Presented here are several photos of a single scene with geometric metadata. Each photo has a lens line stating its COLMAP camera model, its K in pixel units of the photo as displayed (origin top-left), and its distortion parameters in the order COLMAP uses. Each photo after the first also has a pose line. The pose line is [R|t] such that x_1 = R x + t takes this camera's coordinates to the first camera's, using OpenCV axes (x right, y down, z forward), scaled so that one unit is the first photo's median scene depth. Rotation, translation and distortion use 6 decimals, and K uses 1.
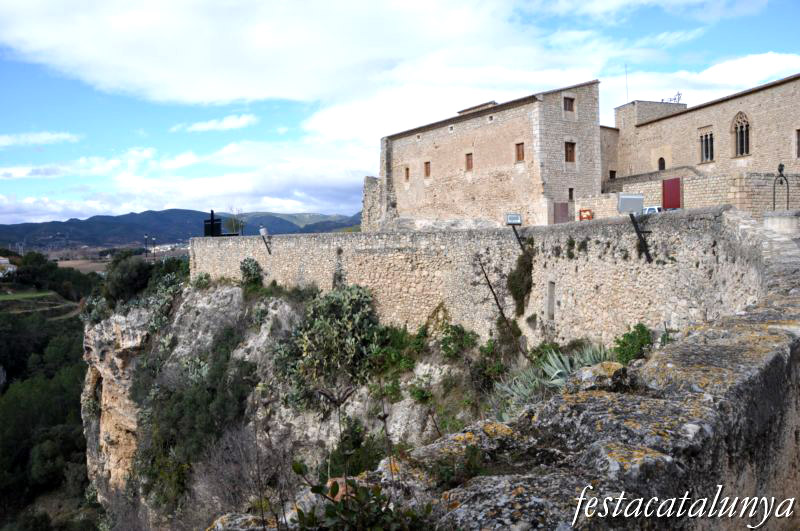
lens RADIAL K [[624.4, 0, 391.1], [0, 624.4, 274.9], [0, 0, 1]] dist [-0.172178, 0.134628]
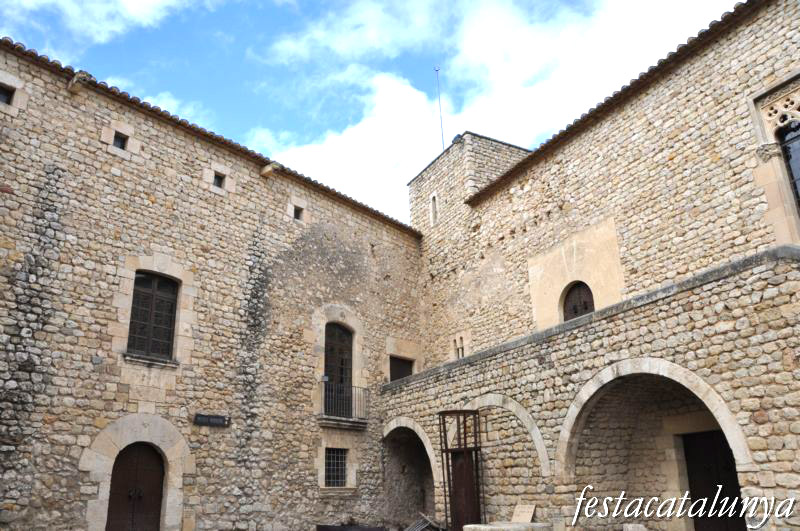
lens RADIAL K [[624.4, 0, 391.1], [0, 624.4, 274.9], [0, 0, 1]] dist [-0.172178, 0.134628]
pose [[0.969395, 0.084255, 0.230597, 0.396743], [0.009957, 0.925002, -0.379831, -0.127604], [-0.245305, 0.370503, 0.895853, 0.991464]]
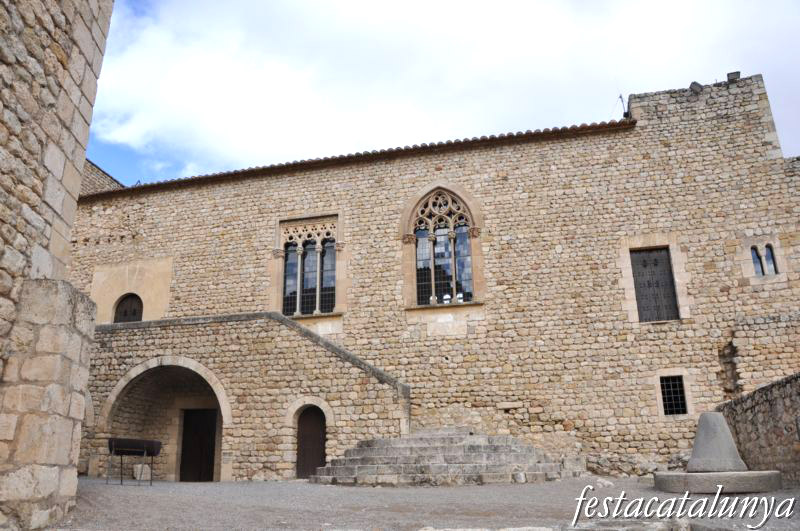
lens RADIAL K [[624.4, 0, 391.1], [0, 624.4, 274.9], [0, 0, 1]] dist [-0.172178, 0.134628]
pose [[0.438430, 0.301090, 0.846832, 0.275208], [0.053740, 0.931749, -0.359105, -0.091959], [-0.897157, 0.202951, 0.392326, 0.917626]]
